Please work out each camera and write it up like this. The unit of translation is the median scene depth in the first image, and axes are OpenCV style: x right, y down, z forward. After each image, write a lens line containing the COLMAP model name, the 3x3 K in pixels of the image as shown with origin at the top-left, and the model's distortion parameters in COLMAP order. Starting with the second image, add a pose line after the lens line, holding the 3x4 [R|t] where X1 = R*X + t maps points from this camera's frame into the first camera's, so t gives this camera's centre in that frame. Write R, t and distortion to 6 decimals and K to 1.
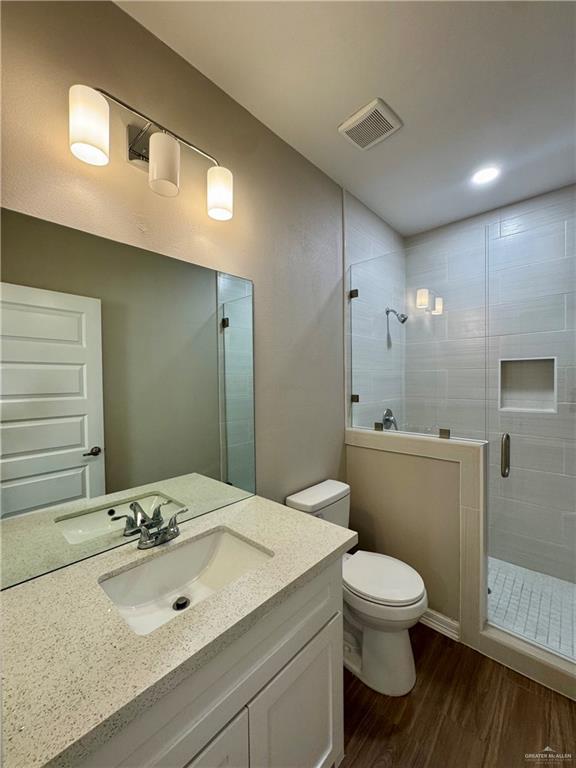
lens RADIAL K [[310.9, 0, 286.7], [0, 310.9, 384.0], [0, 0, 1]] dist [0.082907, -0.000134]
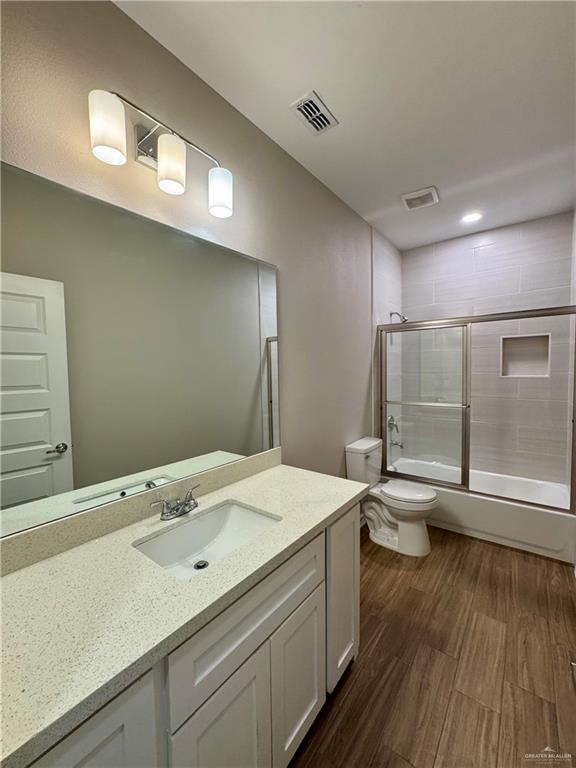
lens RADIAL K [[310.2, 0, 287.7], [0, 310.2, 384.3], [0, 0, 1]] dist [0.126977, 0.000016]
pose [[0.995524, -0.019637, 0.092447, -0.113794], [0.016795, 0.999365, 0.031419, 0.012548], [-0.093005, -0.029726, 0.995222, -0.133155]]
